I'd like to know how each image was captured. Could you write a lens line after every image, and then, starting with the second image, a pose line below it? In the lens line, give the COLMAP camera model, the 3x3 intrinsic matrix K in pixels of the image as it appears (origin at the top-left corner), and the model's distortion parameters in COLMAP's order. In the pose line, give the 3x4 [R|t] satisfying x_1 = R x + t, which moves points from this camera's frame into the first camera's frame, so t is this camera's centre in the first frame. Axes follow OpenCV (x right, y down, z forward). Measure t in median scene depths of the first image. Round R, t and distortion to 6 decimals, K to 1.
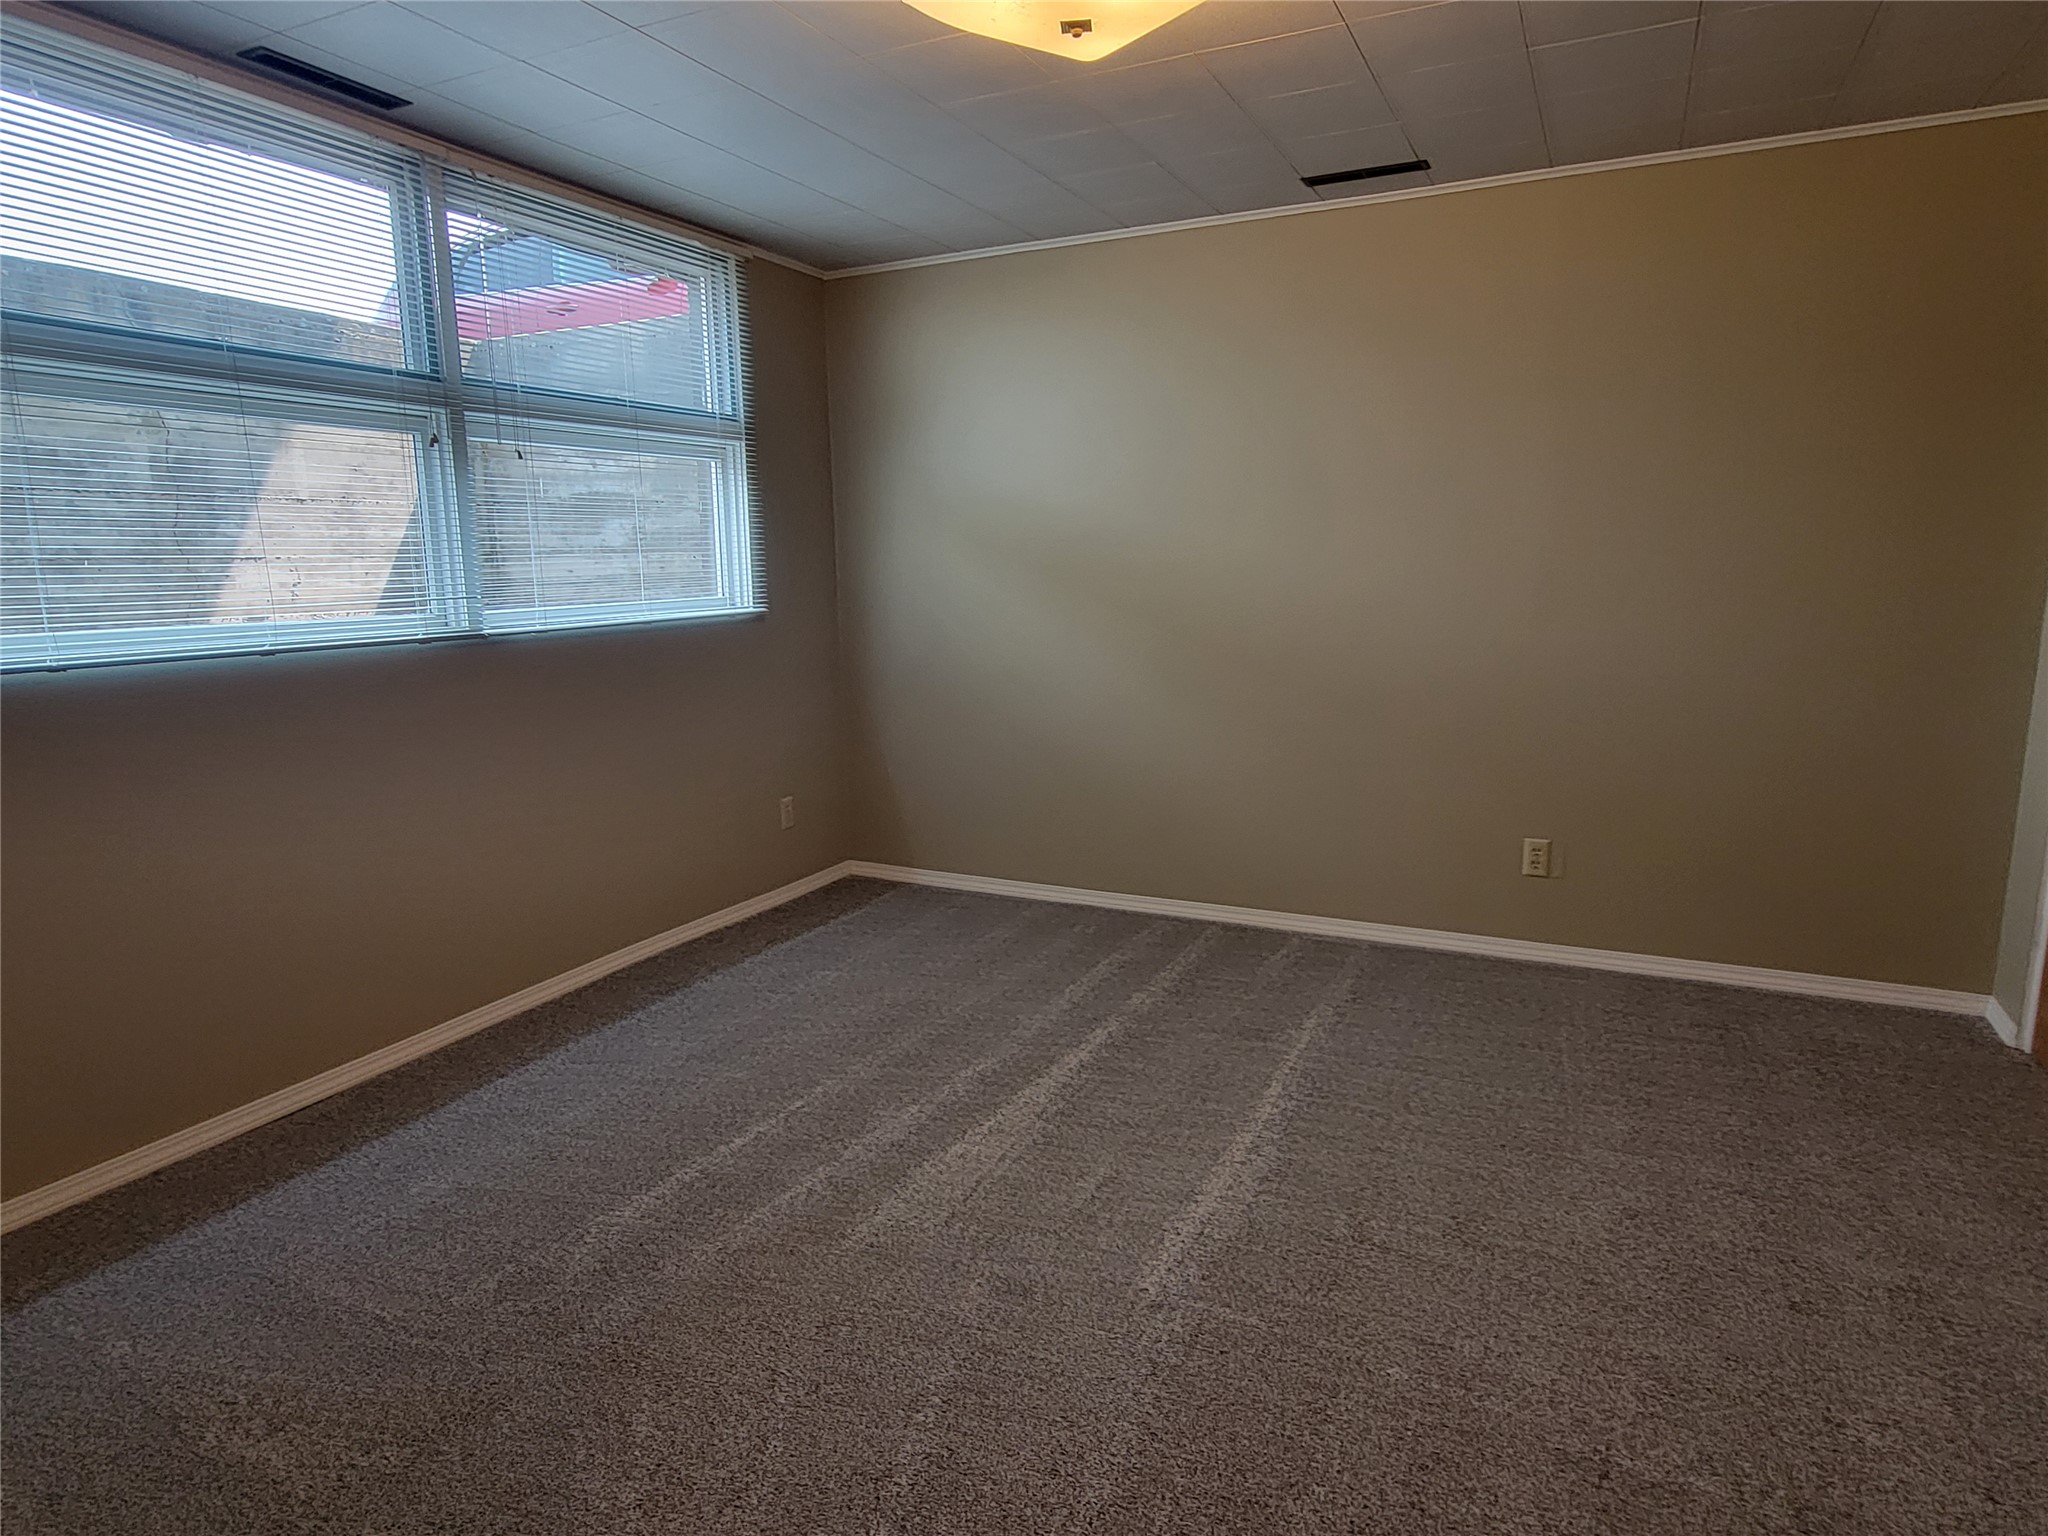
lens RADIAL K [[1199.7, 0, 1028.7], [0, 1199.7, 772.9], [0, 0, 1]] dist [-0.004490, -0.000614]
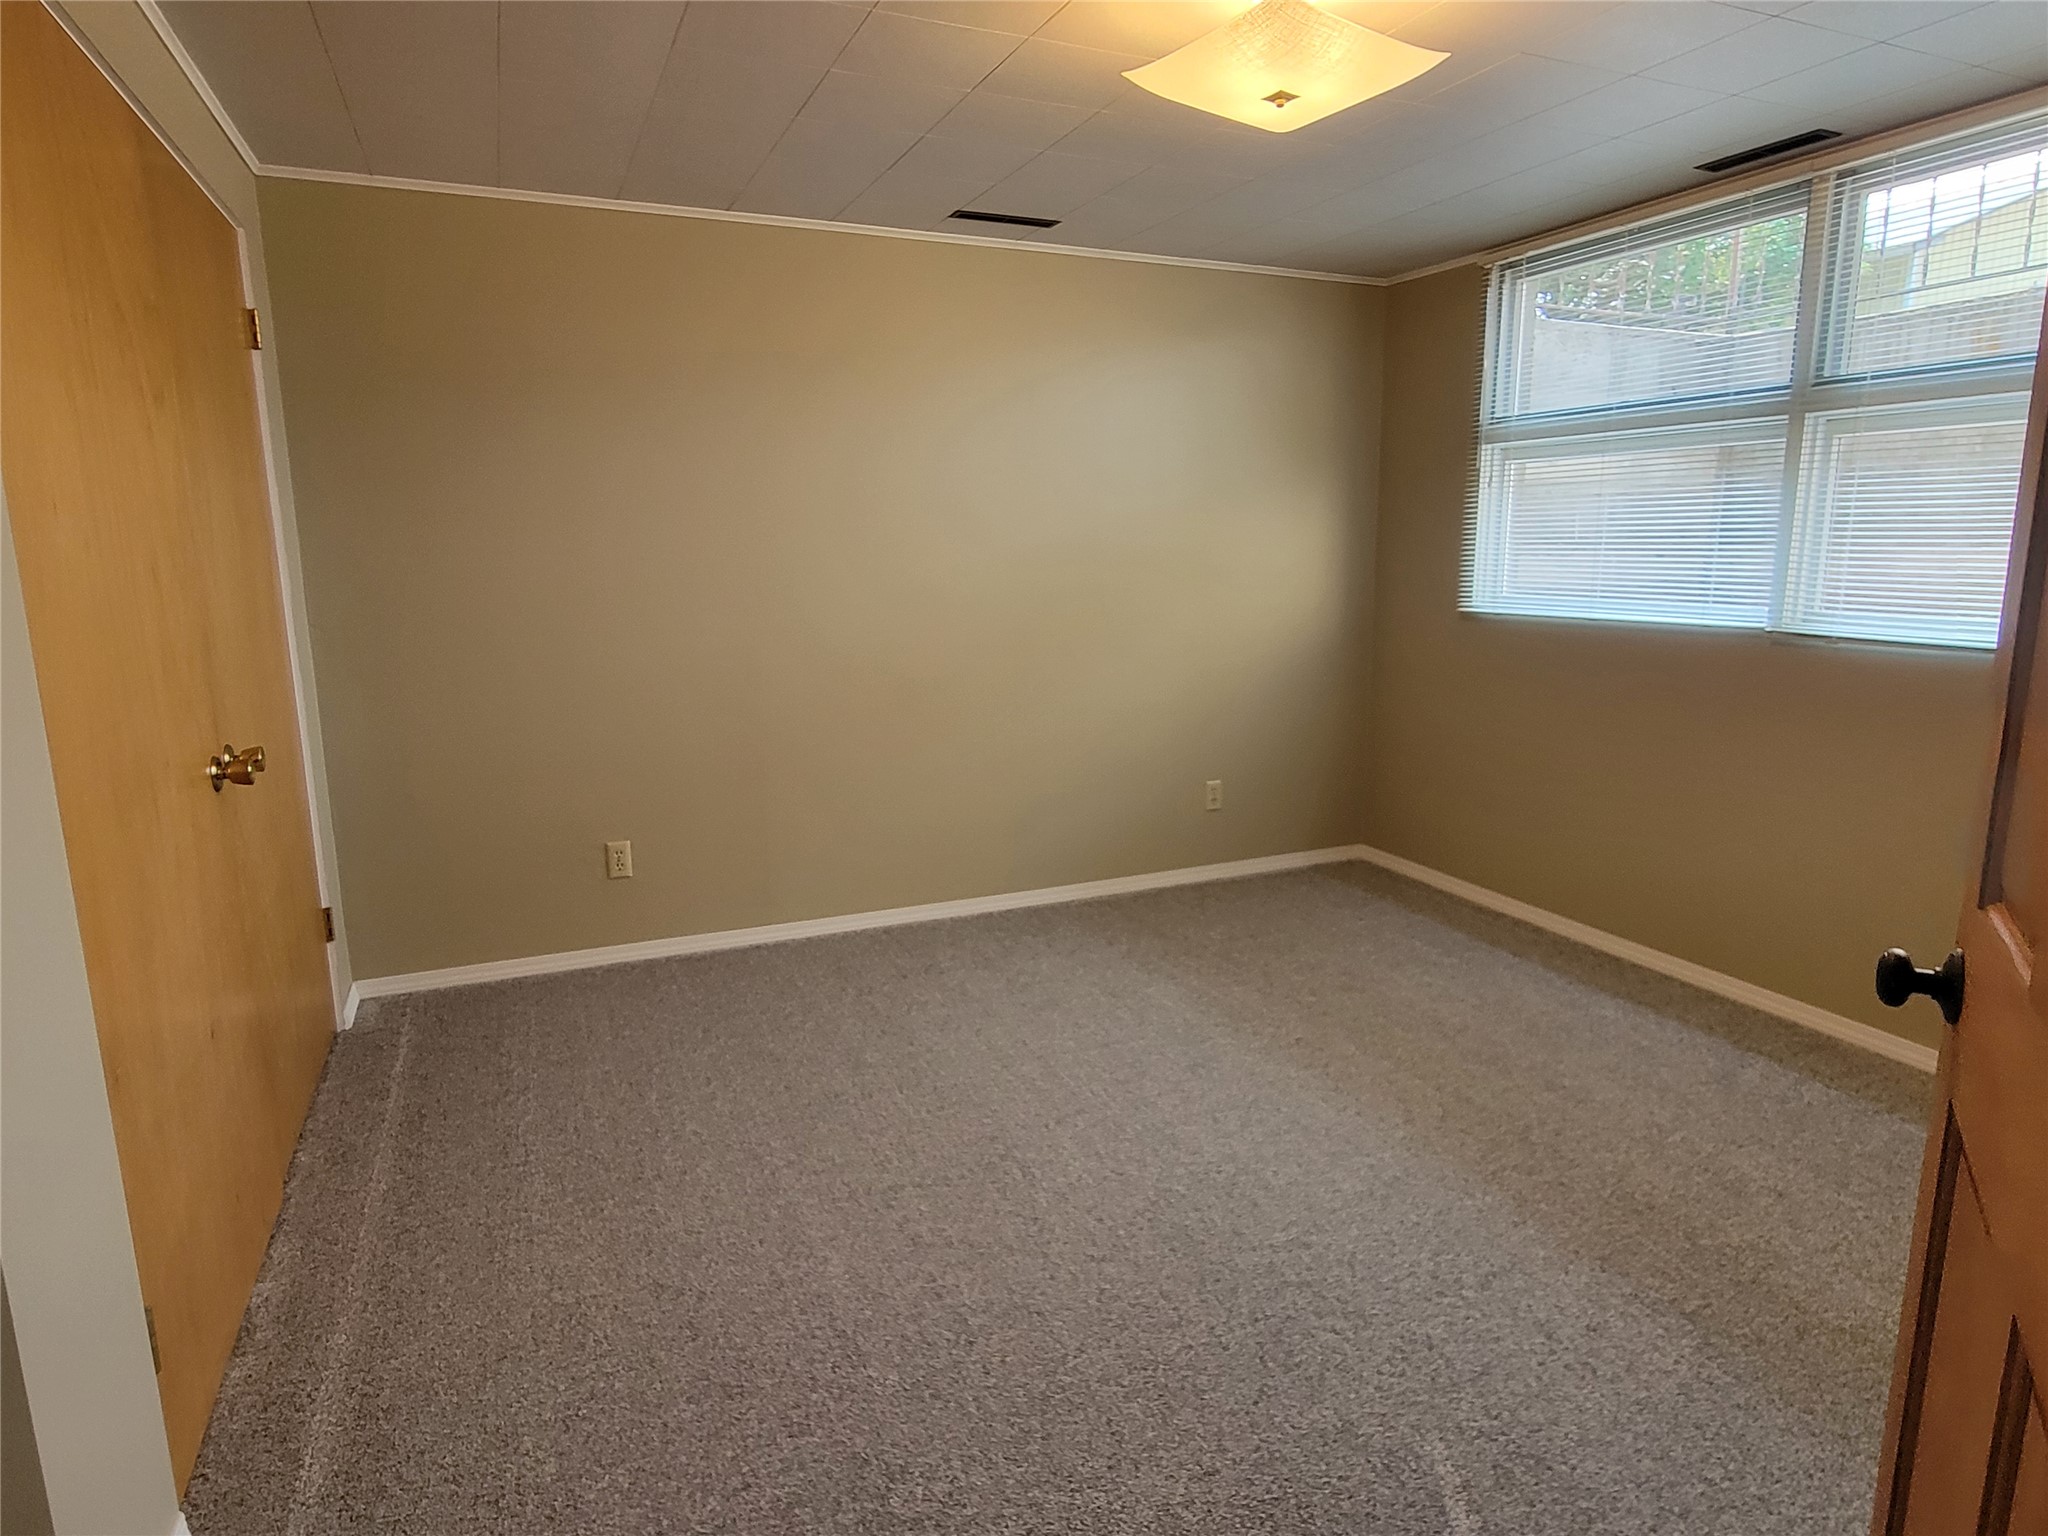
lens RADIAL K [[1199.7, 0, 1028.7], [0, 1199.7, 772.9], [0, 0, 1]] dist [-0.004490, -0.000614]
pose [[-0.650897, 0.156094, -0.742945, 0.779128], [-0.122908, 0.944055, 0.306028, -0.244199], [0.749151, 0.290506, -0.595298, 1.206570]]
